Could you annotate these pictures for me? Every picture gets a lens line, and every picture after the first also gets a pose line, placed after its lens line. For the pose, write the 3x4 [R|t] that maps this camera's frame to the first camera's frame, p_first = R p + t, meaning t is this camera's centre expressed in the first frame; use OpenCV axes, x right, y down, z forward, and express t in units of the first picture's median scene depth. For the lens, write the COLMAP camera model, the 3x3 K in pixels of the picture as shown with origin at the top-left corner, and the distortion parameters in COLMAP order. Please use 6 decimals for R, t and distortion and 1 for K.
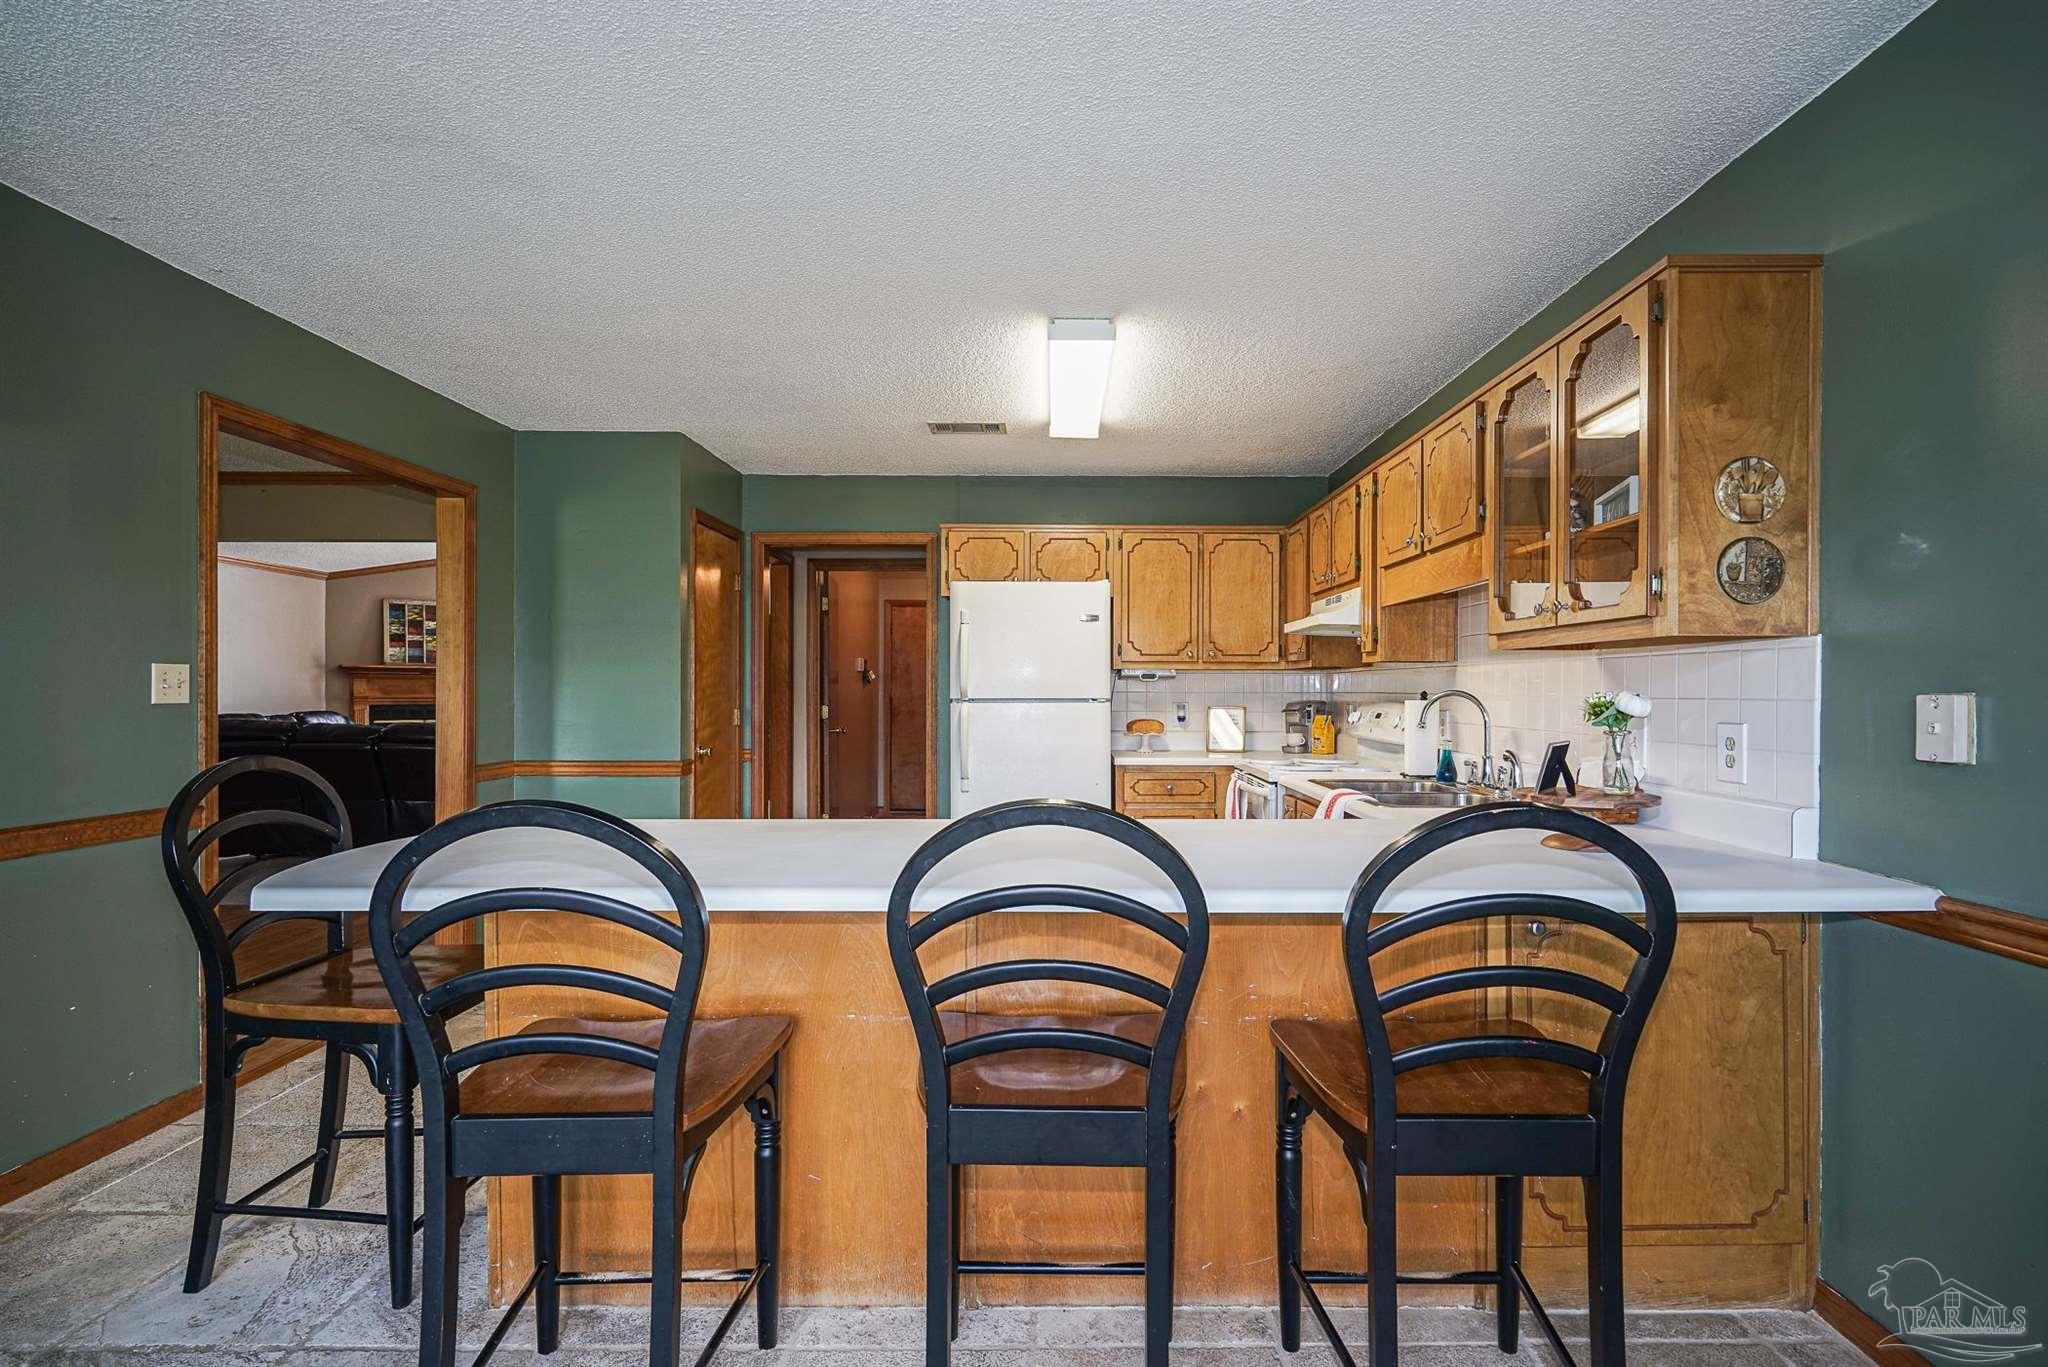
lens RADIAL K [[981.2, 0, 1039.7], [0, 981.2, 691.5], [0, 0, 1]] dist [0.015256, 0.000131]
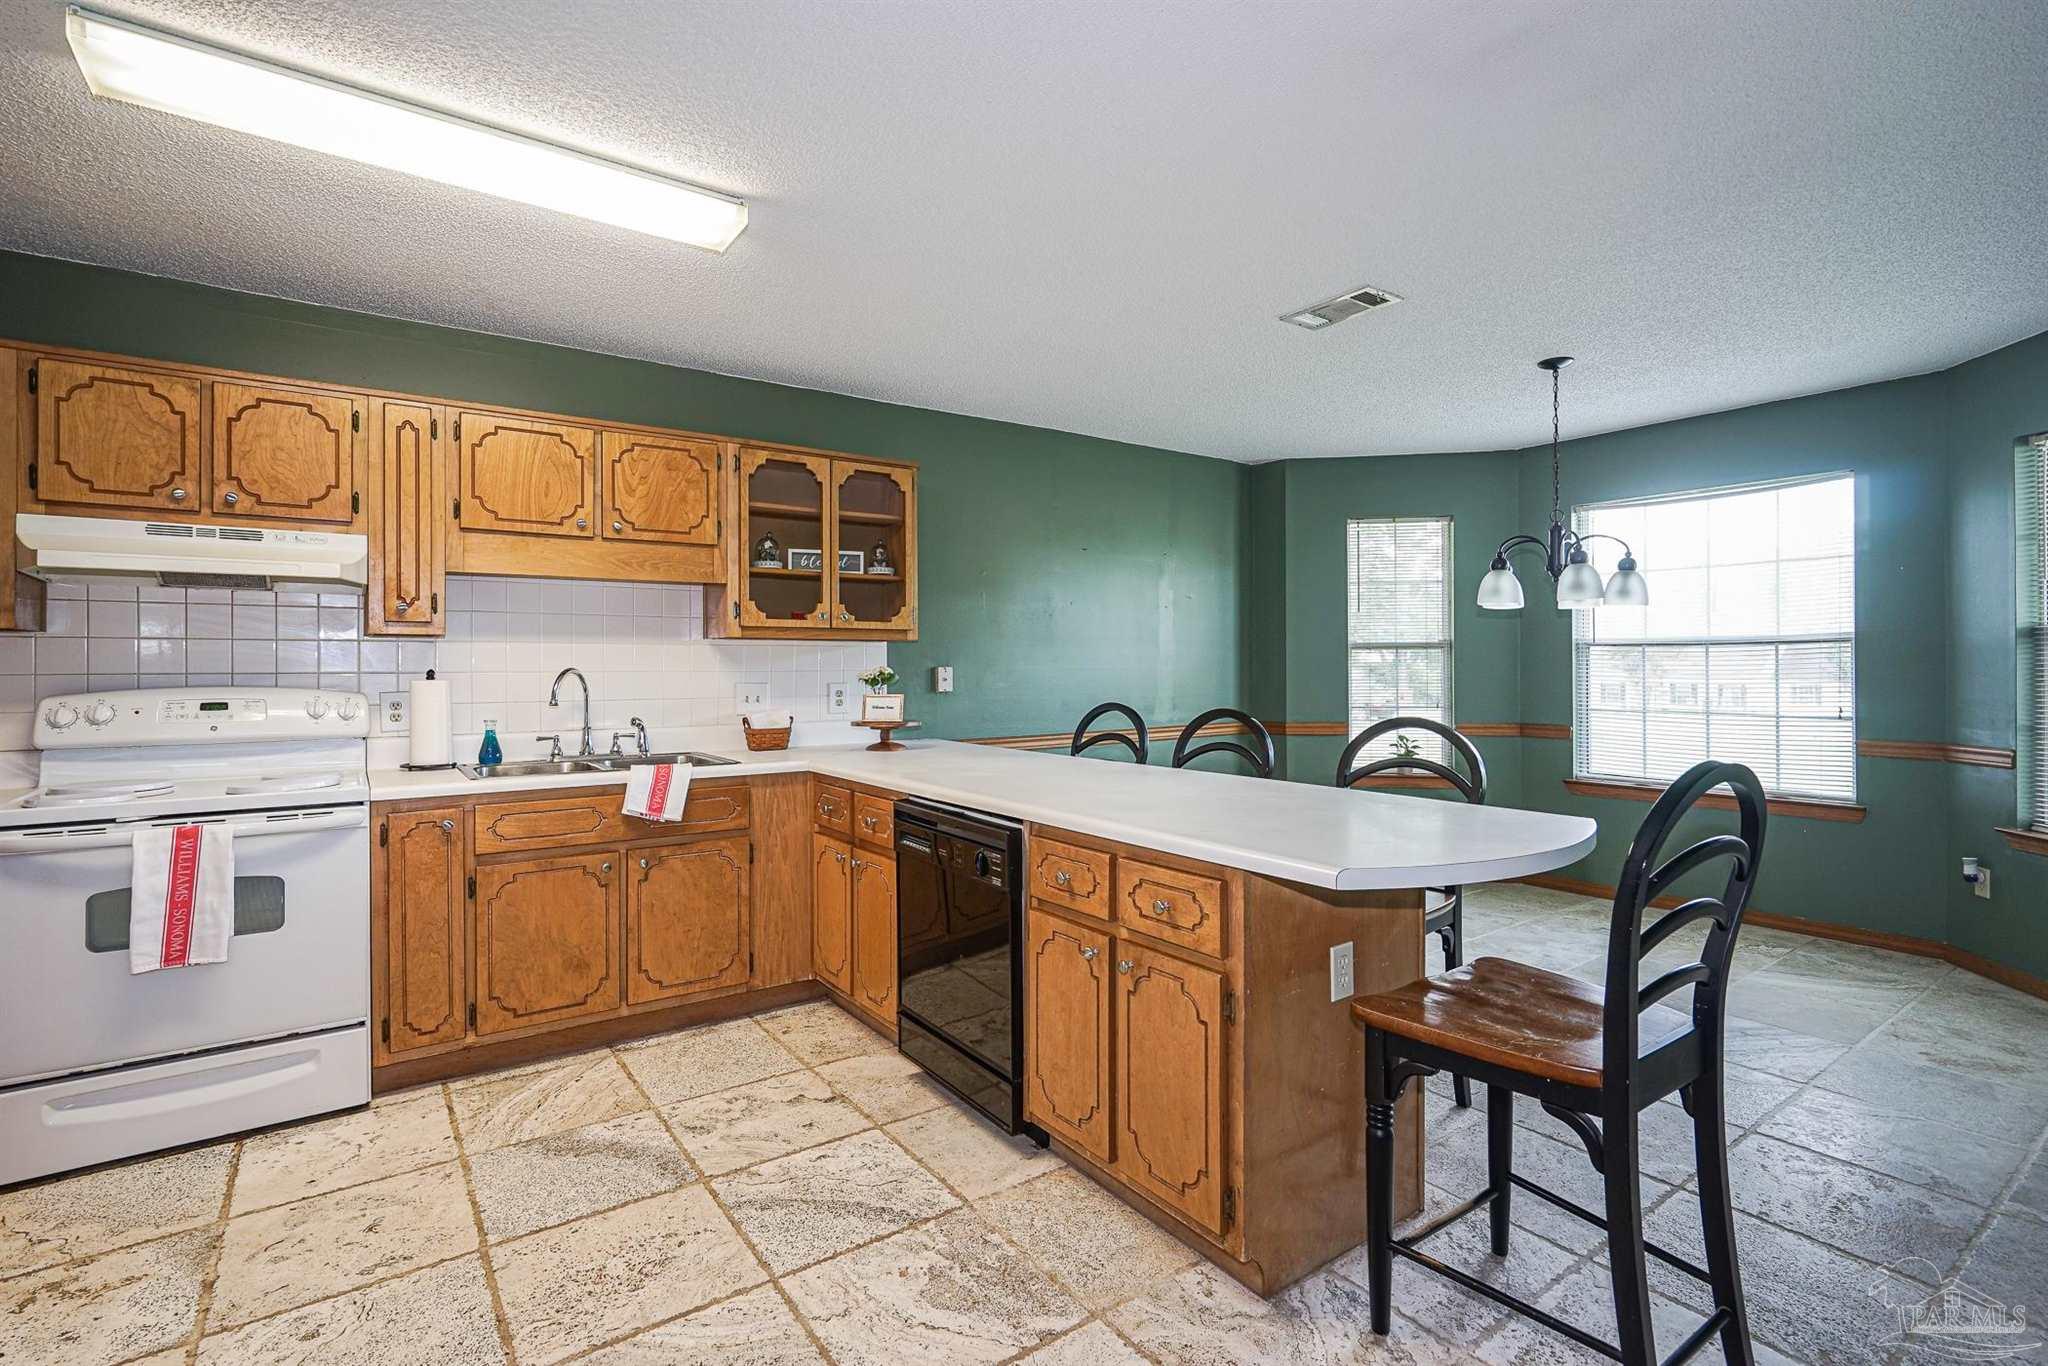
lens RADIAL K [[967.8, 0, 1042.1], [0, 967.8, 663.5], [0, 0, 1]] dist [-0.000352, 0.000305]
pose [[-0.595900, 0.000220, 0.803058, -0.457320], [0.003380, 0.999992, 0.002234, -0.003925], [-0.803051, 0.004046, -0.595896, 0.780264]]
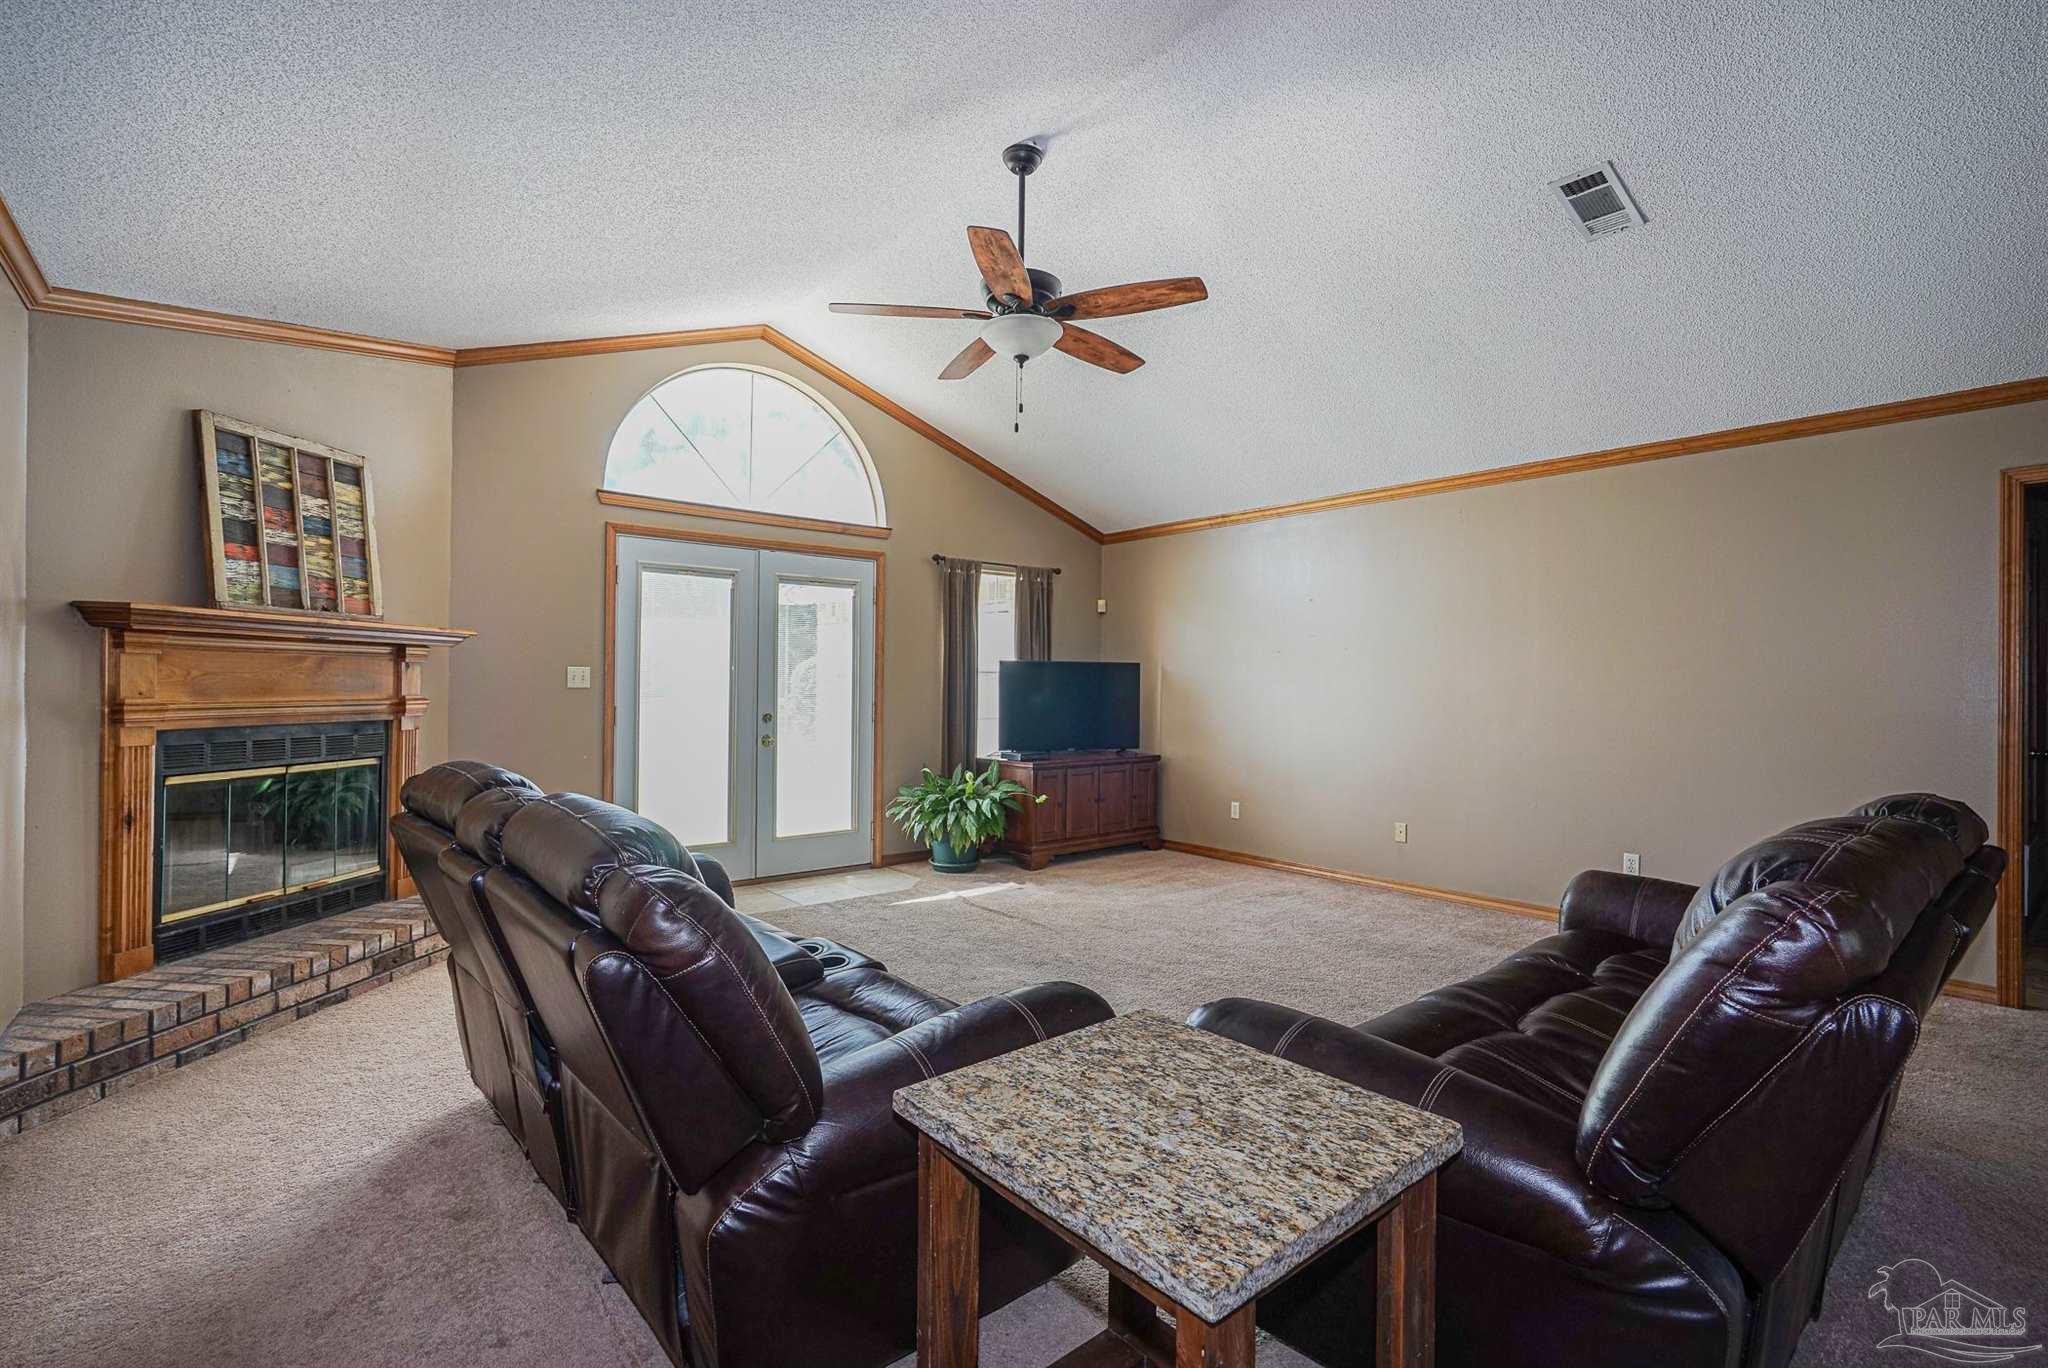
lens RADIAL K [[935.9, 0, 1021.8], [0, 935.9, 688.3], [0, 0, 1]] dist [-0.001082, 0.000445]
pose [[0.763277, -0.000203, 0.646071, -1.374313], [-0.004823, 0.999970, 0.006012, -0.006879], [-0.646053, -0.007705, 0.763254, 1.212739]]
